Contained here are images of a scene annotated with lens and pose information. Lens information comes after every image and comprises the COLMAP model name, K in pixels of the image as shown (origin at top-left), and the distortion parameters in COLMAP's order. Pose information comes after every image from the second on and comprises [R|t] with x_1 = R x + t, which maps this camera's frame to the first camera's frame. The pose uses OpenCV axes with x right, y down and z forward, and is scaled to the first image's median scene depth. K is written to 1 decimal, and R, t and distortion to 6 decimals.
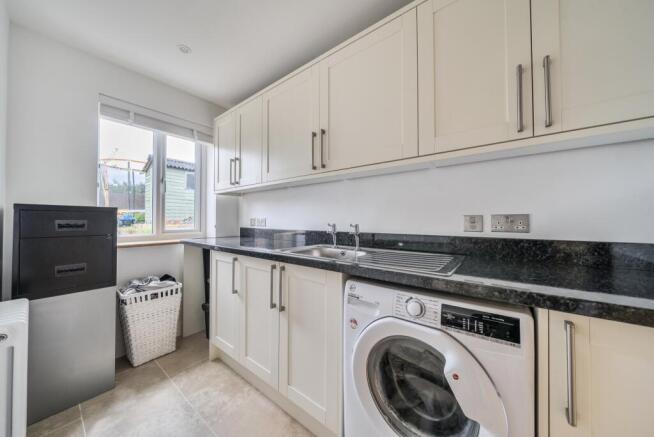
lens RADIAL K [[222.0, 0, 327.6], [0, 222.0, 216.6], [0, 0, 1]] dist [-0.000461, -0.000009]
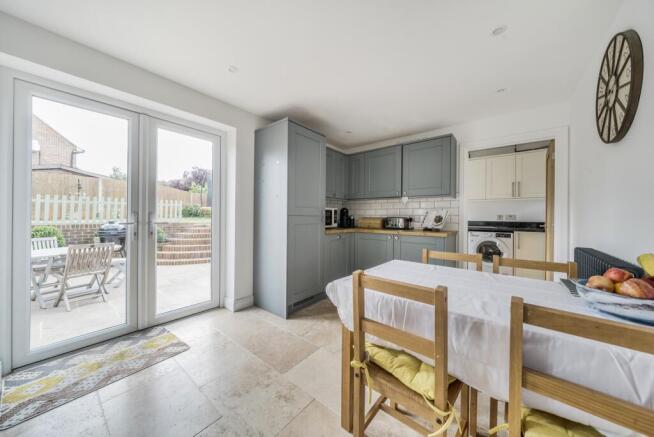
lens RADIAL K [[222.0, 0, 327.6], [0, 222.0, 216.6], [0, 0, 1]] dist [-0.000461, -0.000009]
pose [[0.999624, 0.003039, -0.027259, -2.860001], [-0.002526, 0.999819, 0.018835, -0.060261], [0.027311, -0.018759, 0.999451, -3.740143]]
